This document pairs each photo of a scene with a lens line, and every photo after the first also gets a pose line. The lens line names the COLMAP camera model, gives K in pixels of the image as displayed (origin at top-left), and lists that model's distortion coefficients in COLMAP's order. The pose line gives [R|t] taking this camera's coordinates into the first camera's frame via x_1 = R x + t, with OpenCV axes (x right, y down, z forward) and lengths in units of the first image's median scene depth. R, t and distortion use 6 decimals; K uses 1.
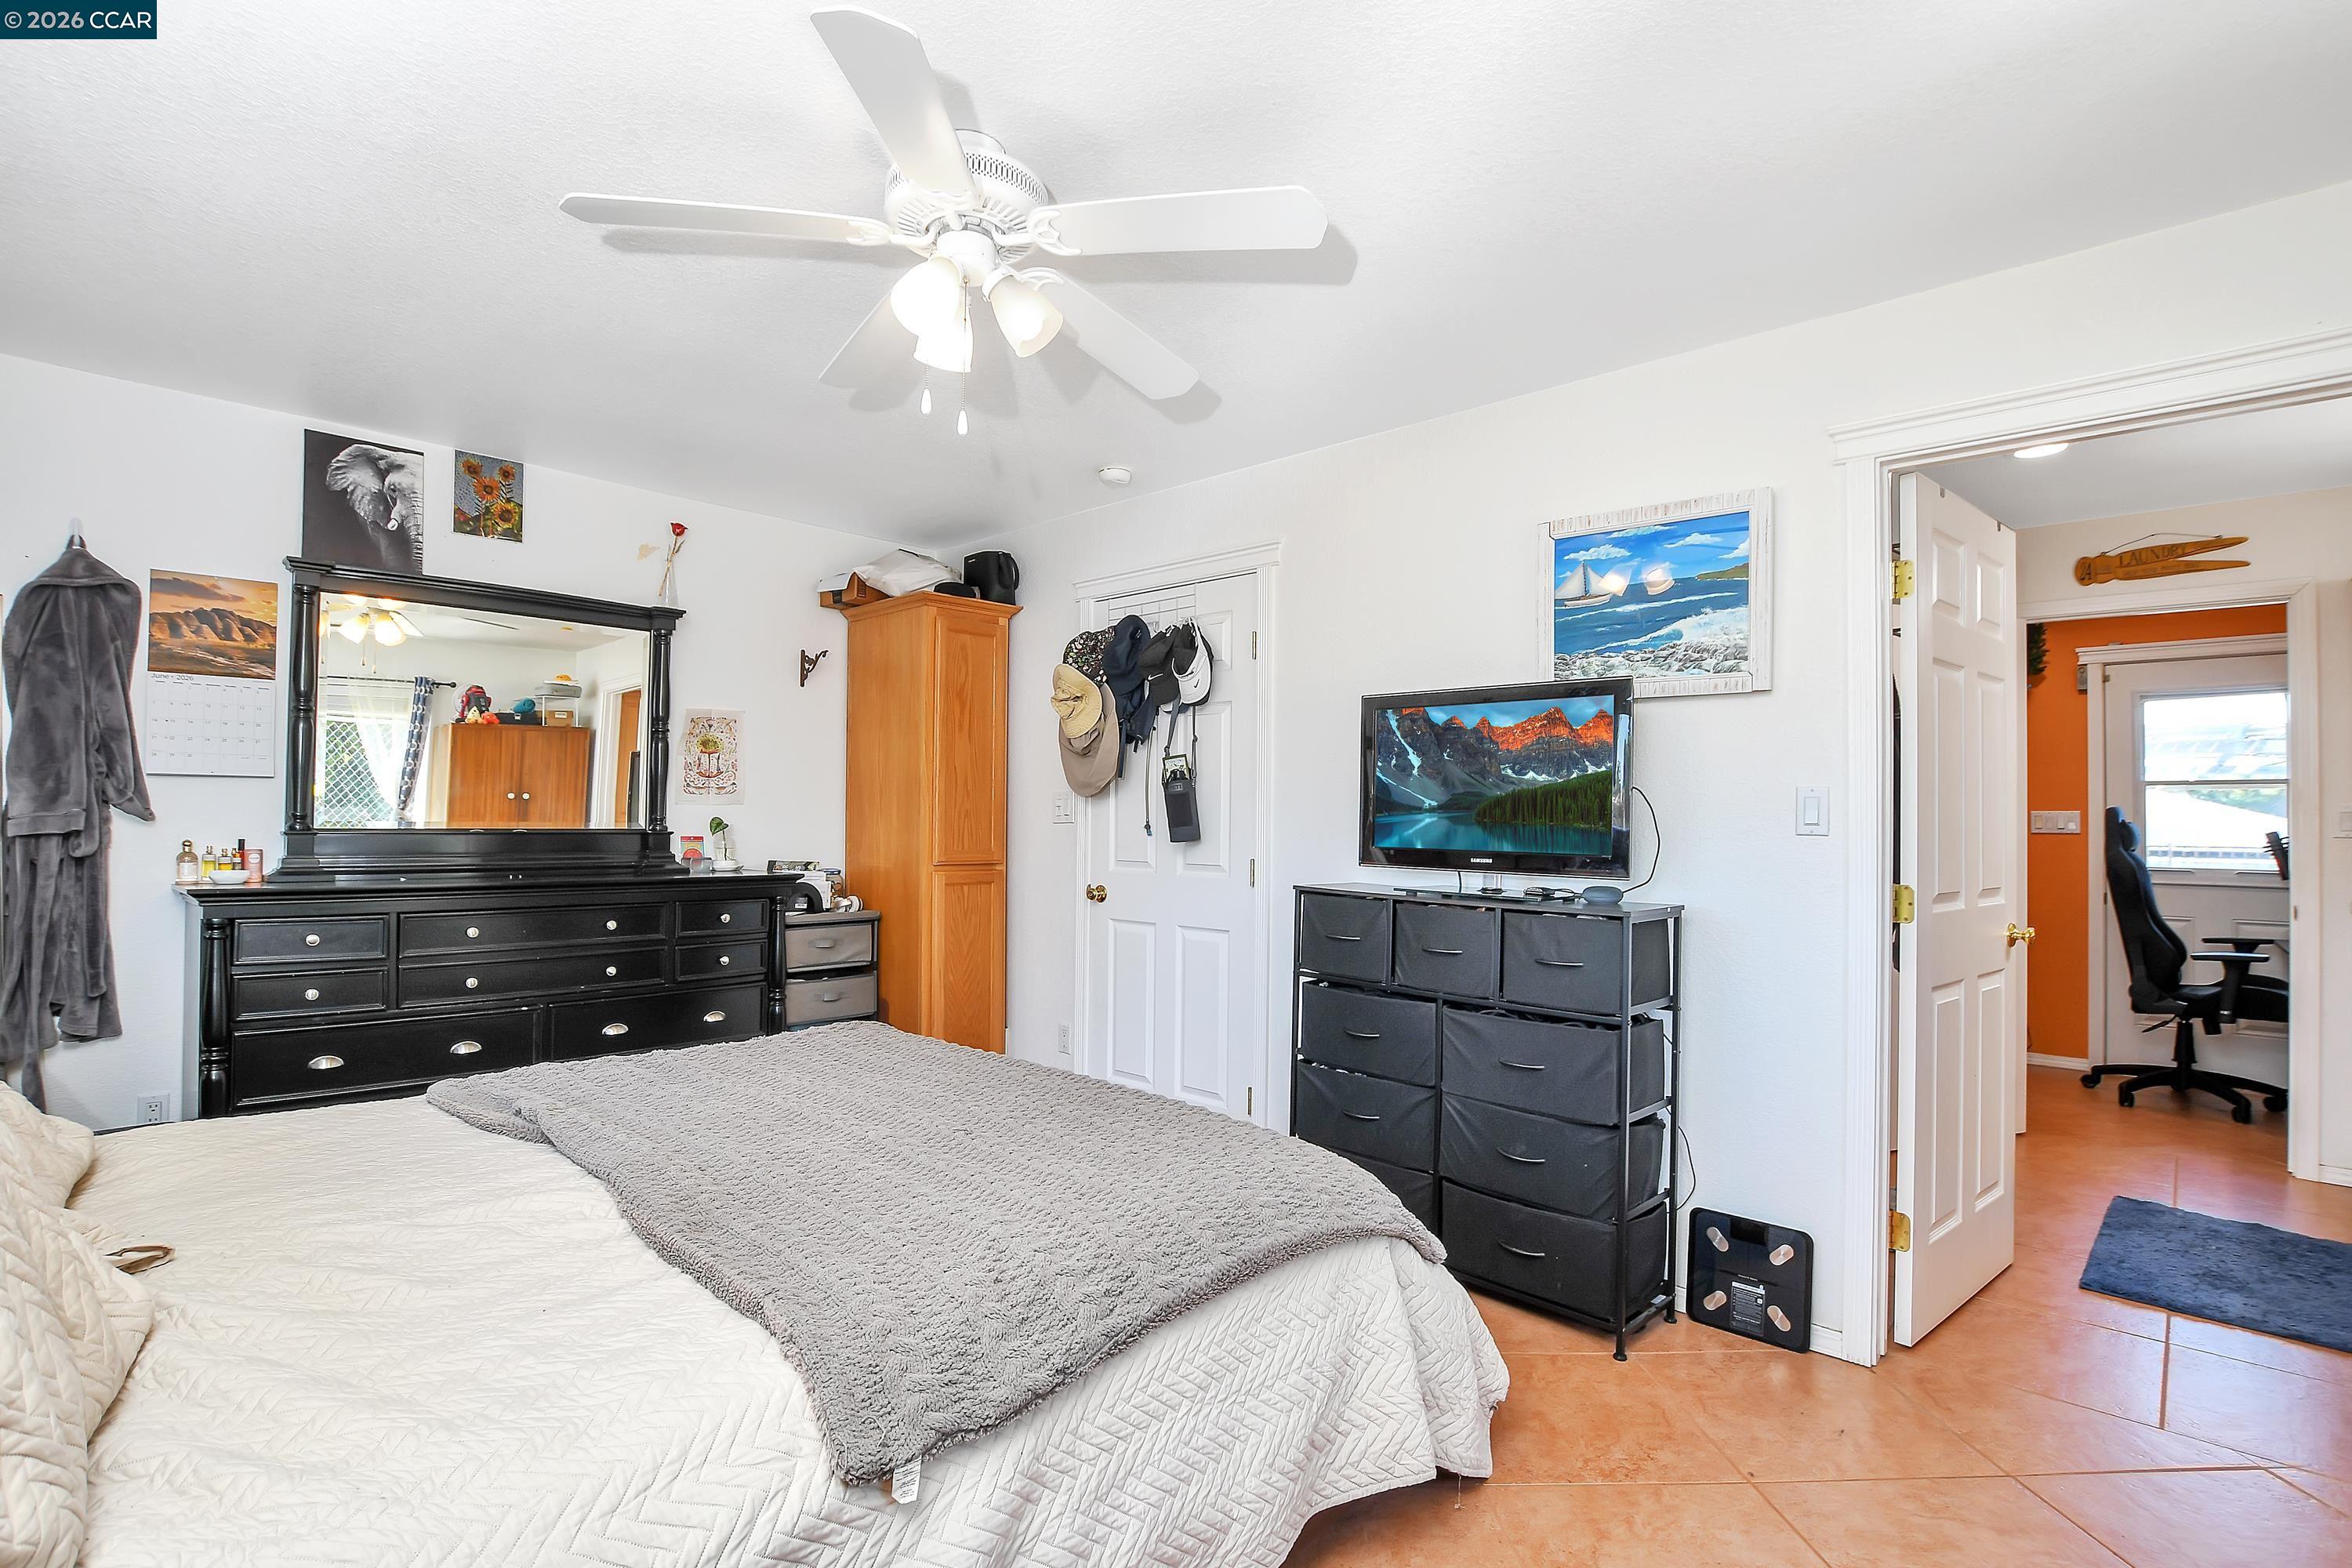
lens RADIAL K [[1118.5, 0, 1171.4], [0, 1118.5, 795.0], [0, 0, 1]] dist [-0.023492, 0.000565]
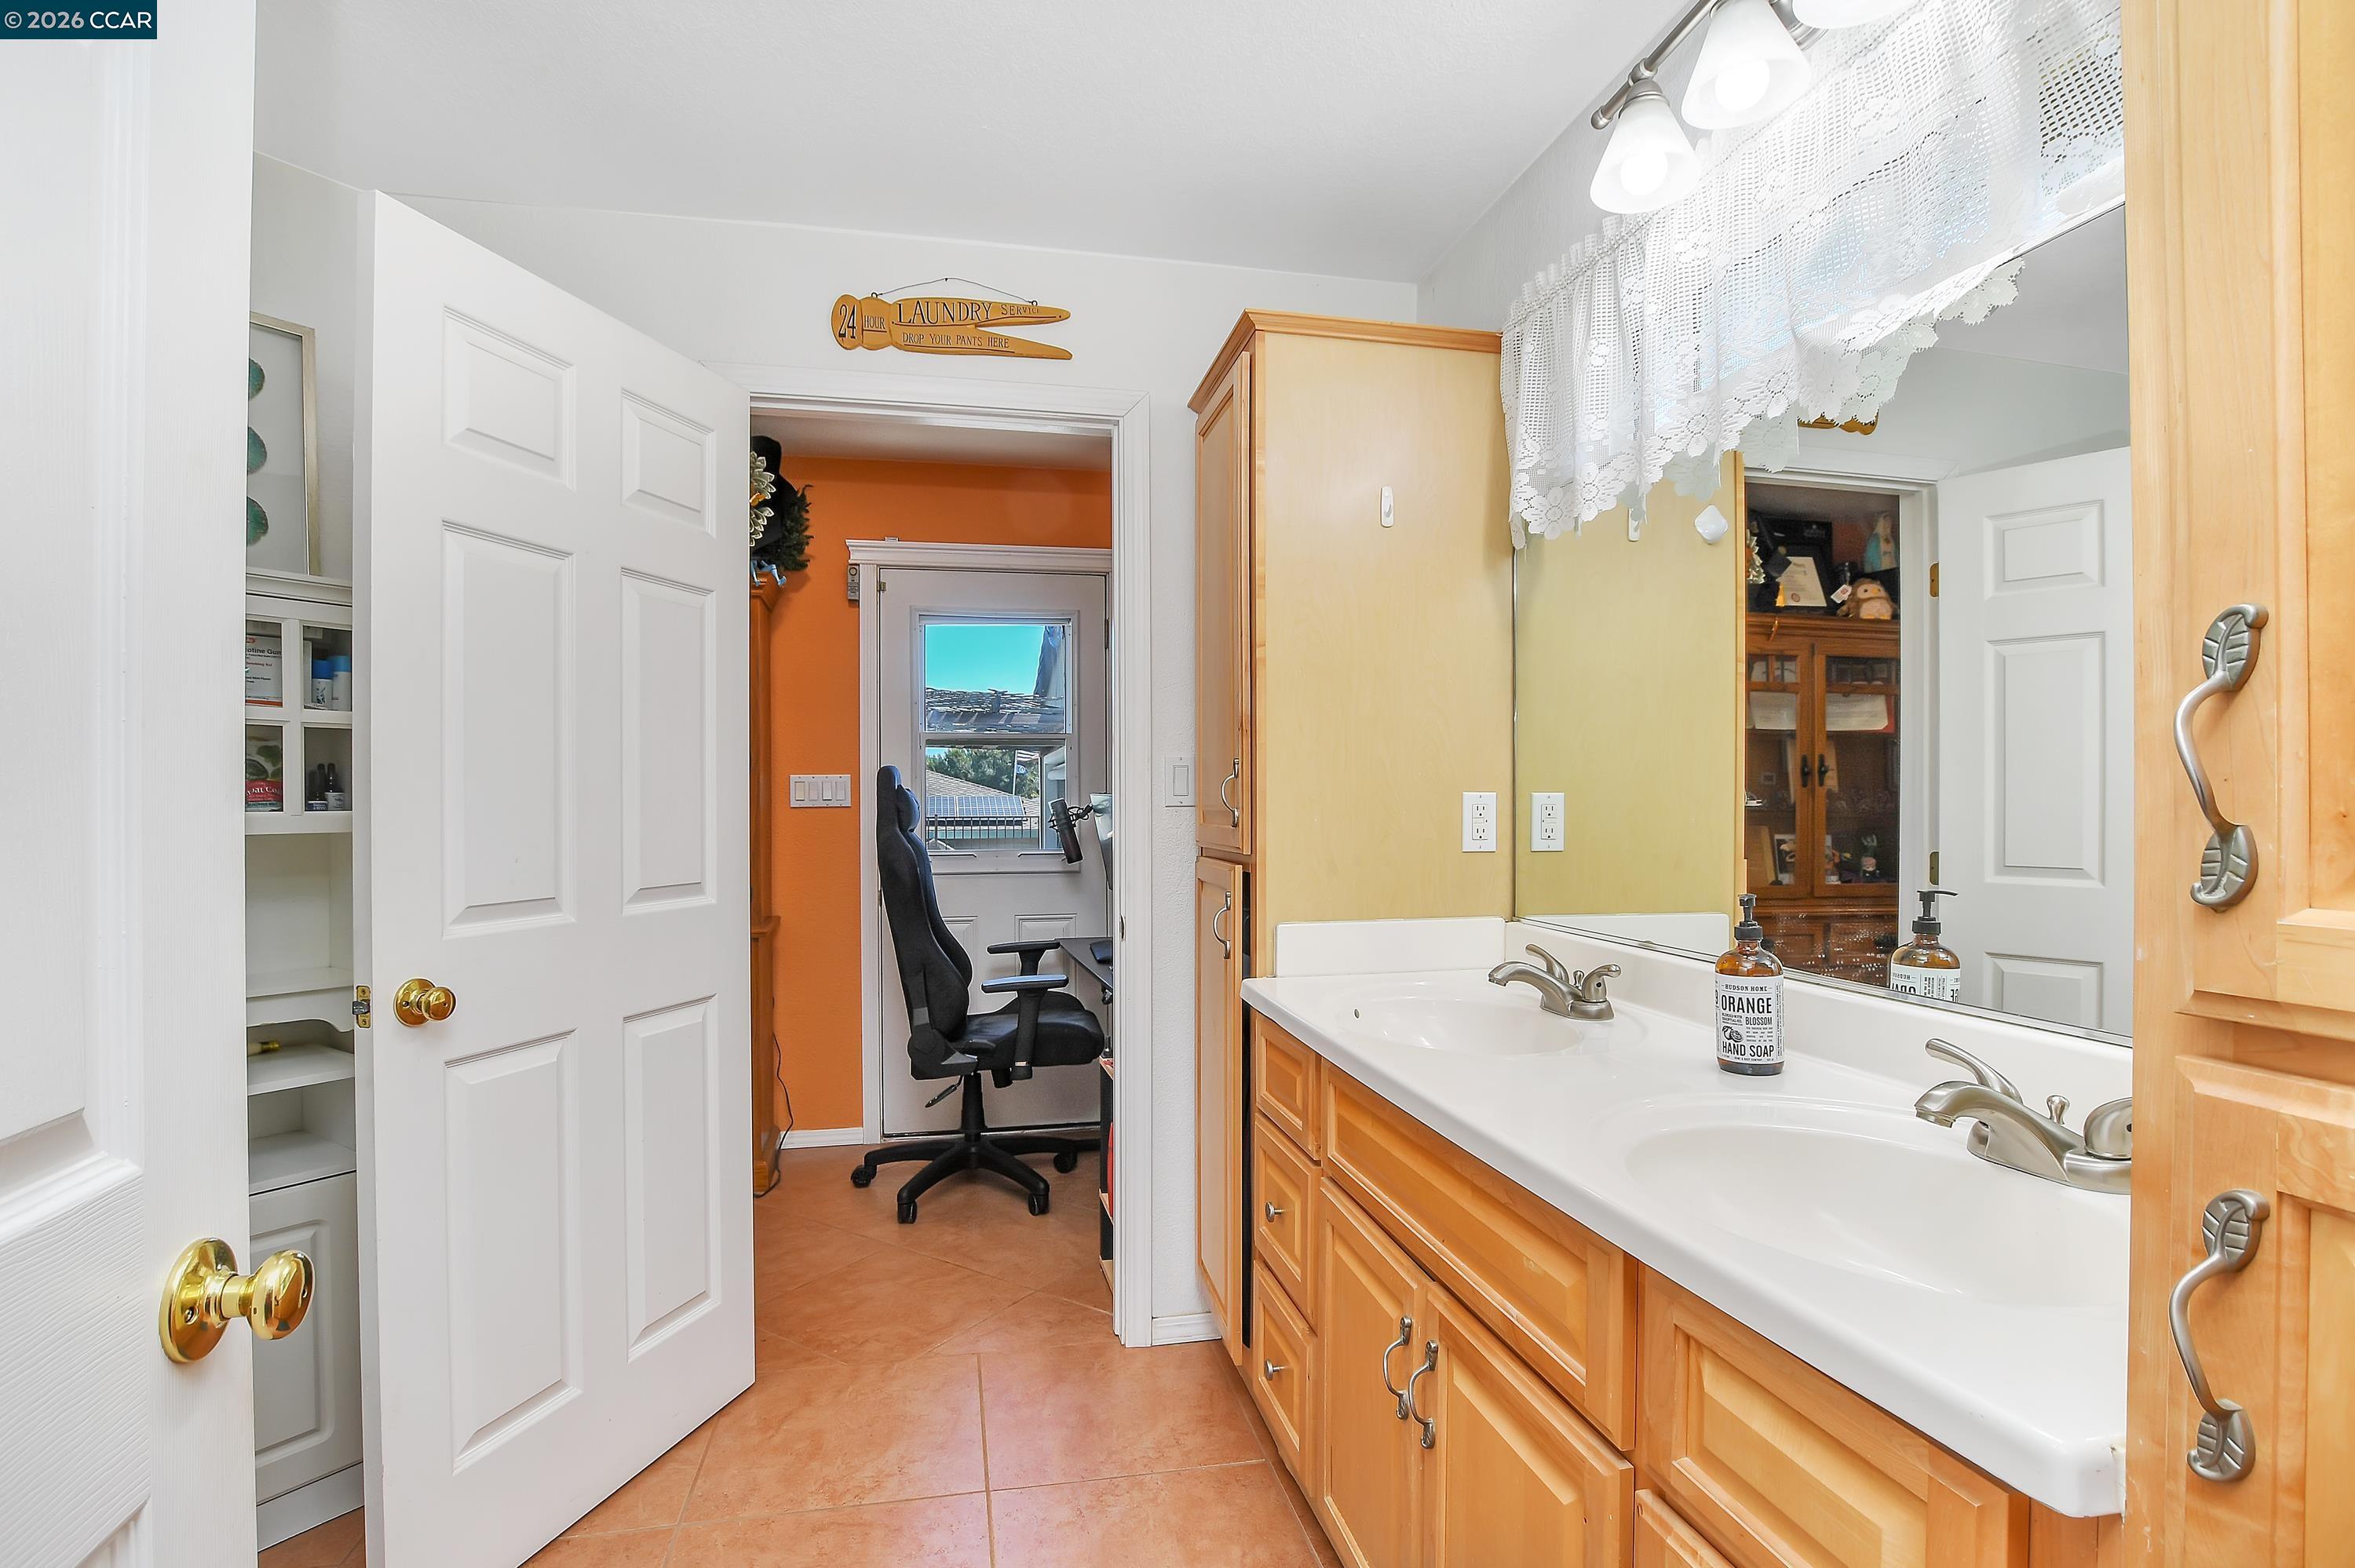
lens RADIAL K [[1119.7, 0, 1172.9], [0, 1119.7, 795.0], [0, 0, 1]] dist [-0.023492, 0.000565]
pose [[0.579031, -0.010263, 0.815241, 0.424788], [-0.005689, 0.999846, 0.016628, 0.017125], [-0.815285, -0.014266, 0.578884, 0.491027]]
